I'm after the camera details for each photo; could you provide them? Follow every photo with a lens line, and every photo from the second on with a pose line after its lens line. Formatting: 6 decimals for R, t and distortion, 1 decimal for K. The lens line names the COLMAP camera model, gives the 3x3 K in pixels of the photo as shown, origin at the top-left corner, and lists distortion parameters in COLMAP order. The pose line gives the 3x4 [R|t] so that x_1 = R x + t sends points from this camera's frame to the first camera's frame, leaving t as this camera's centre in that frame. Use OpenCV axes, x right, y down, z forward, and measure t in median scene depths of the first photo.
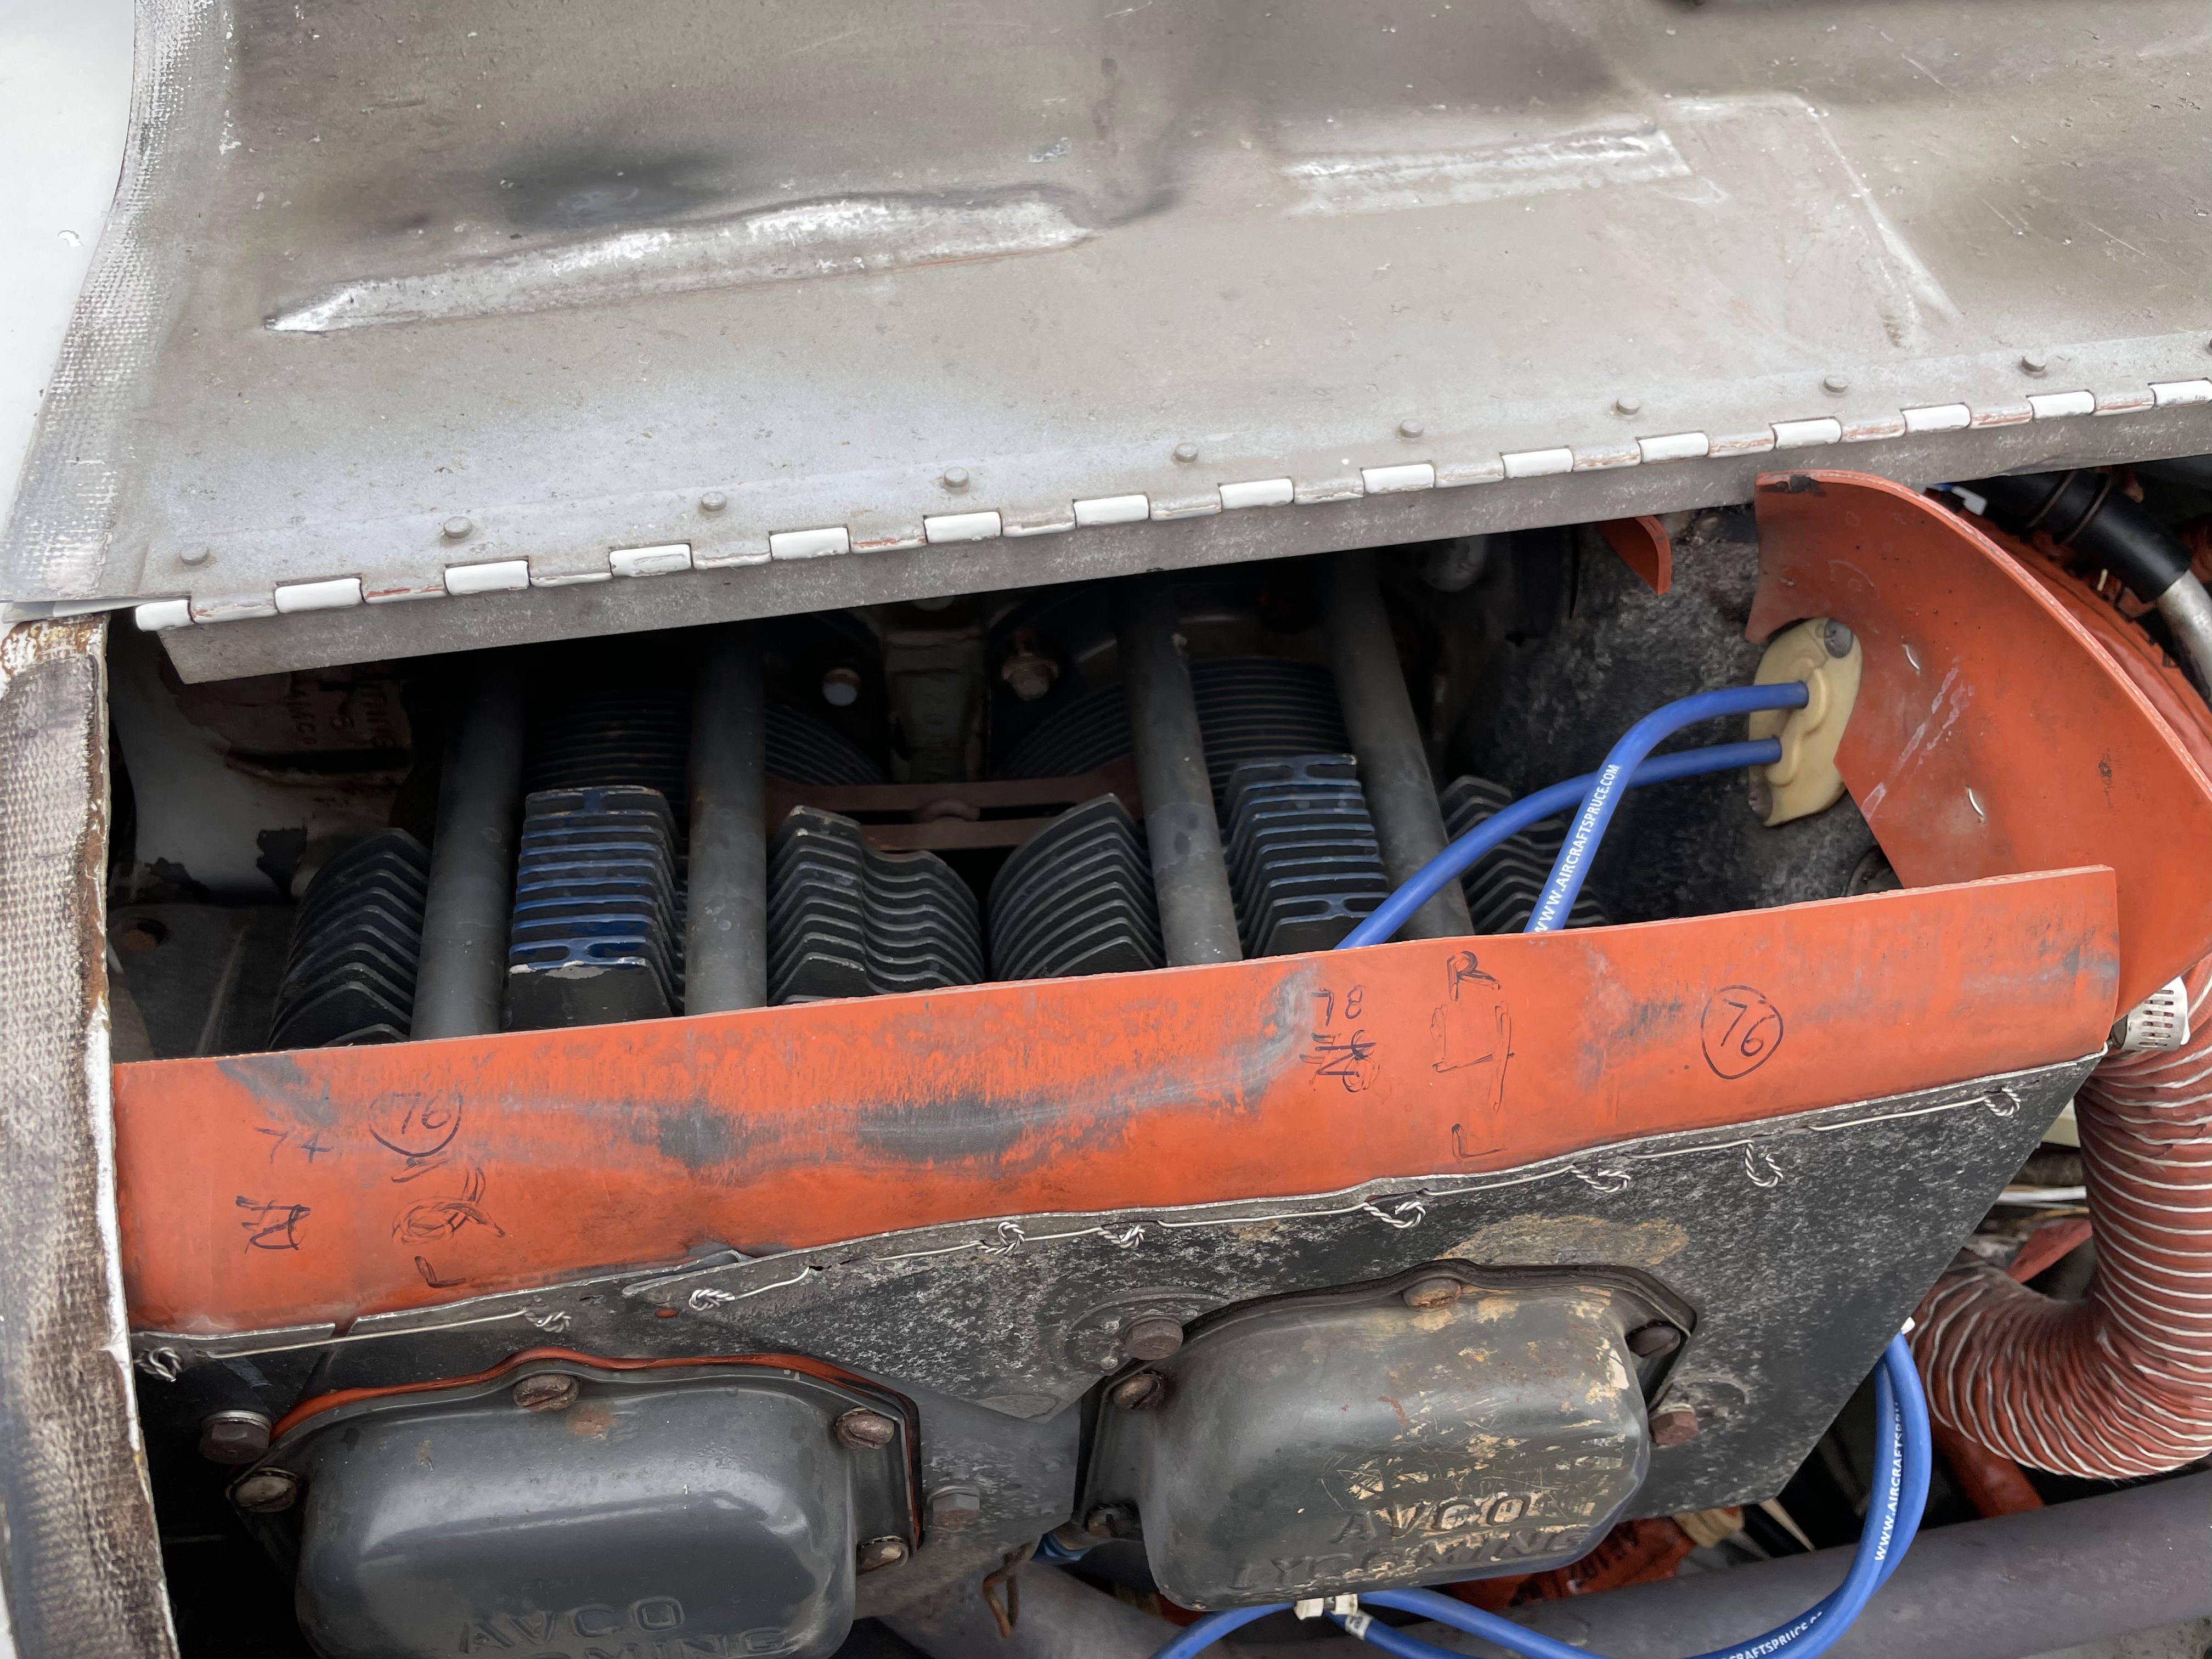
lens RADIAL K [[1678.8, 0, 1133.3], [0, 1678.8, 775.4], [0, 0, 1]] dist [0.080821, -0.111499]
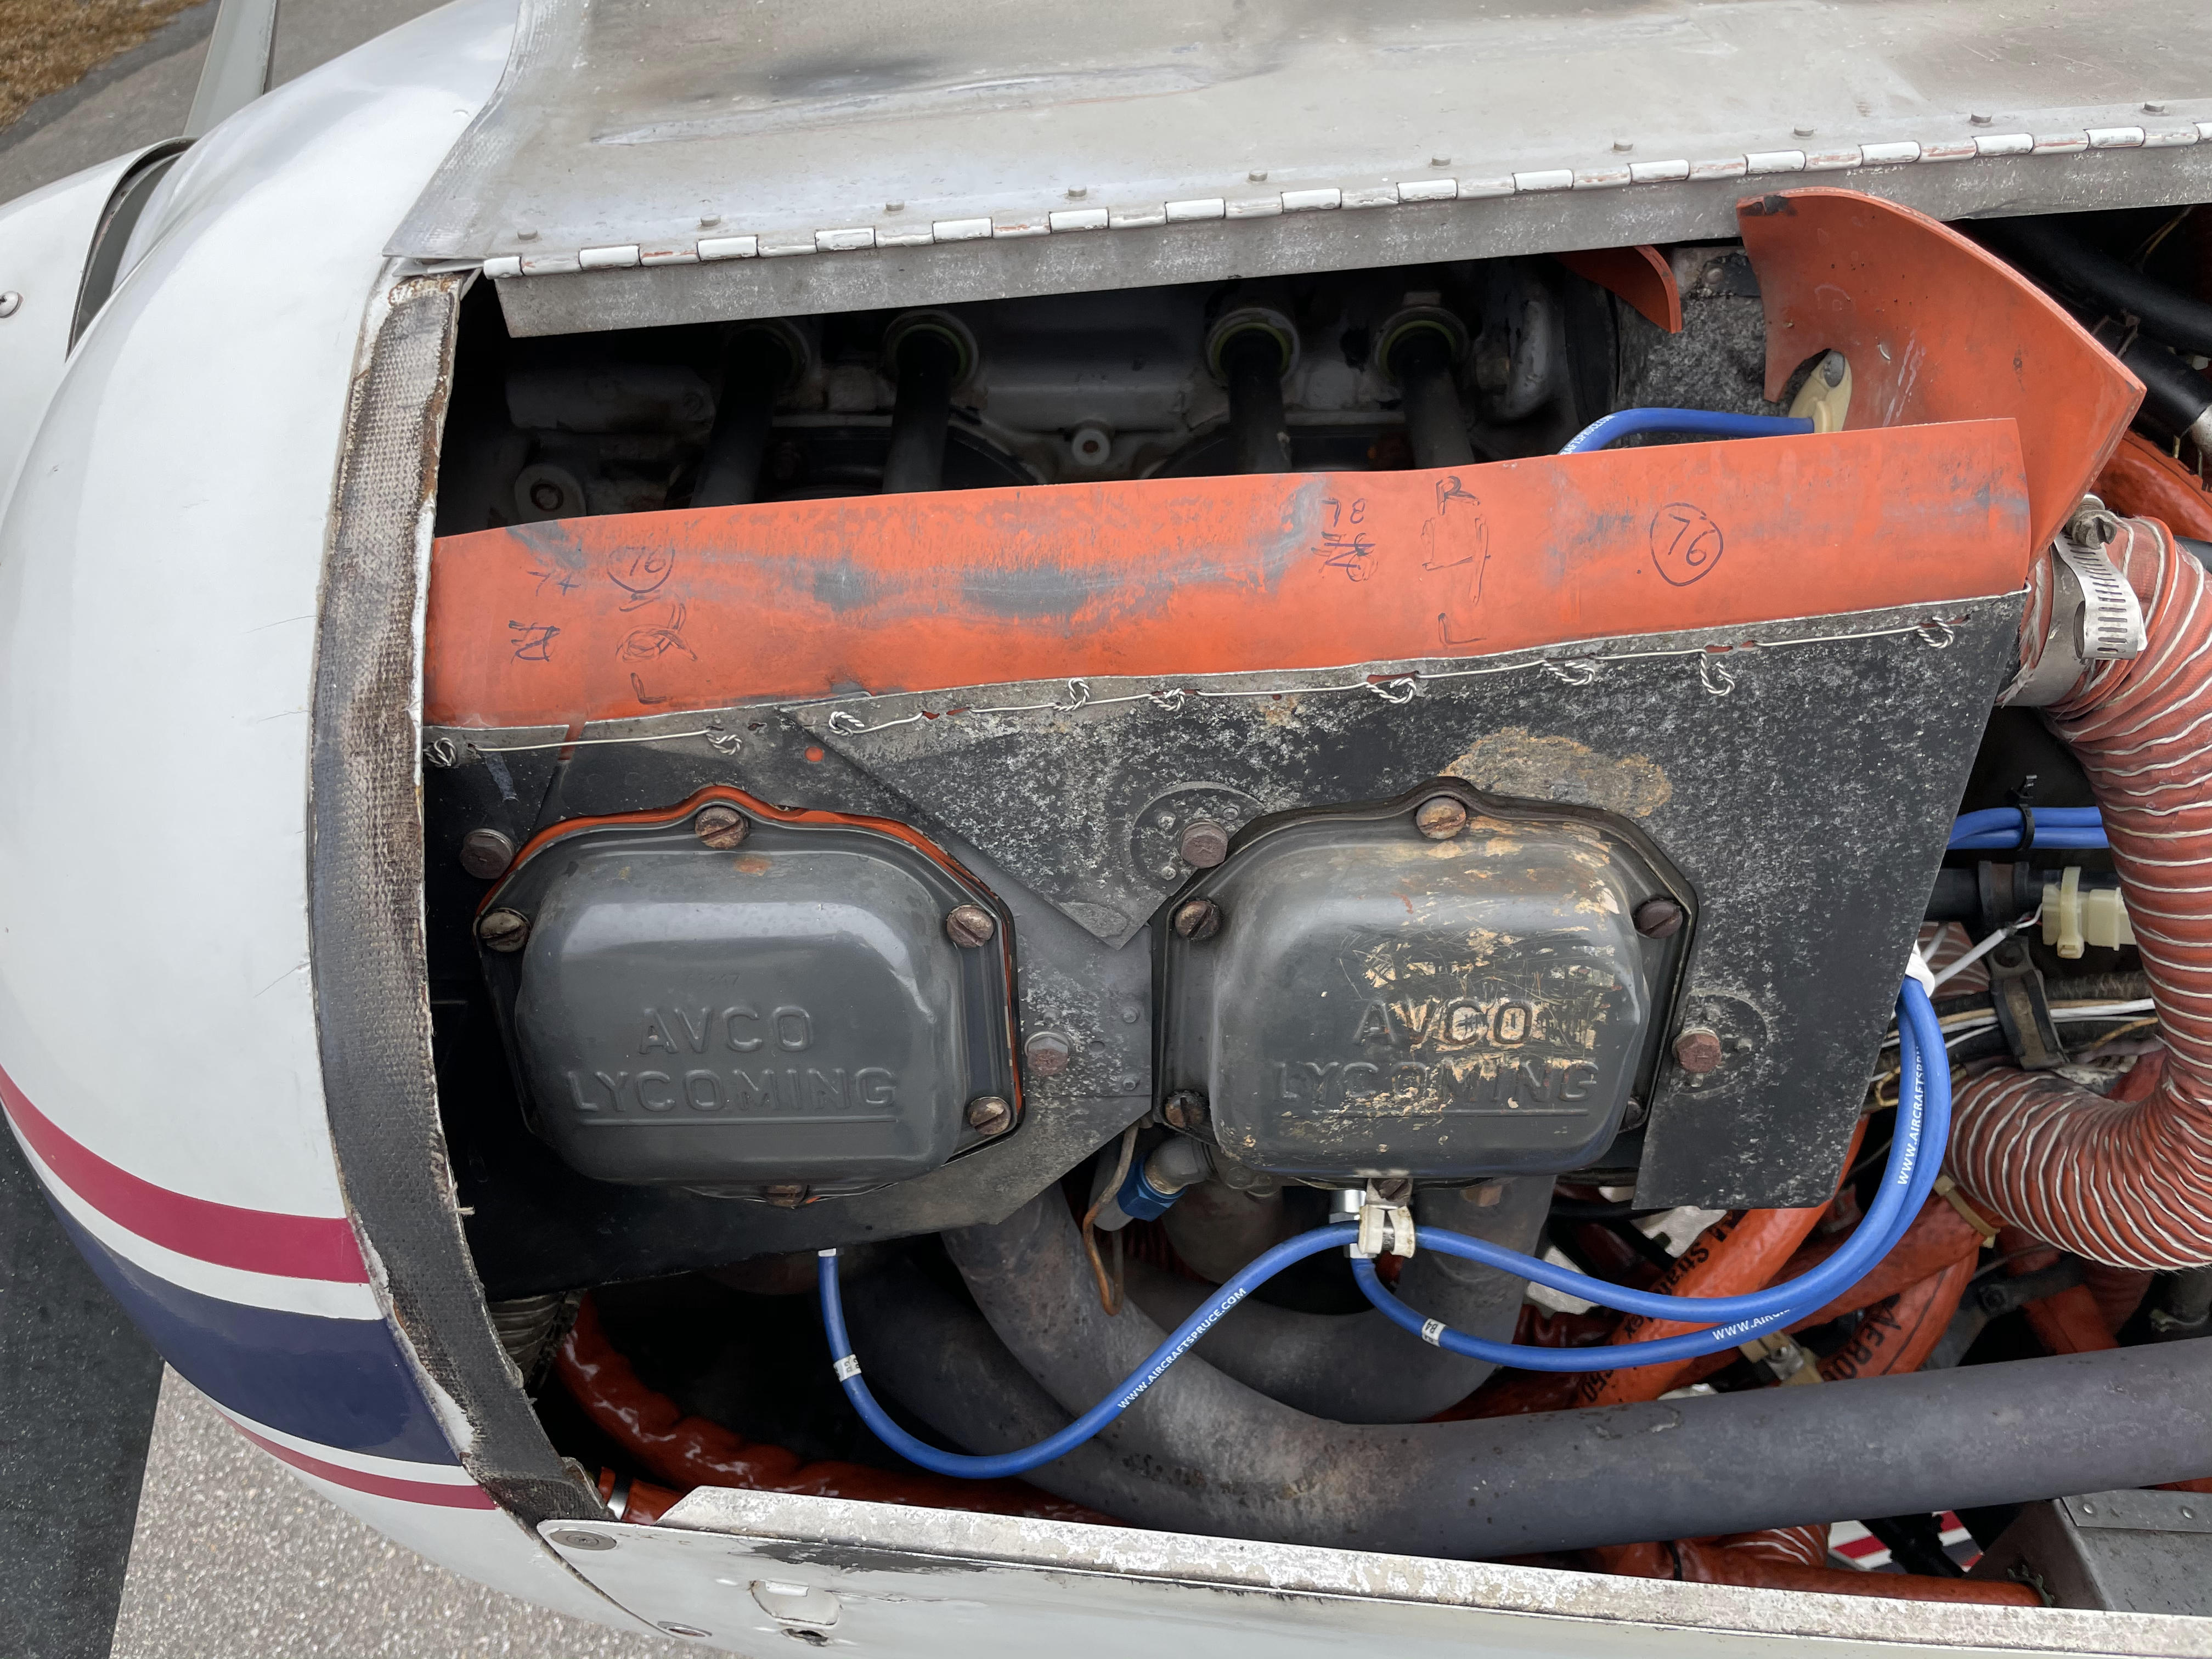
lens RADIAL K [[1678.8, 0, 1133.0], [0, 1678.8, 777.4], [0, 0, 1]] dist [0.080821, -0.111499]
pose [[0.988625, 0.015214, -0.149628, 0.138346], [-0.042218, 0.982942, -0.179002, 0.495008], [0.144352, 0.183283, 0.972404, -0.177945]]
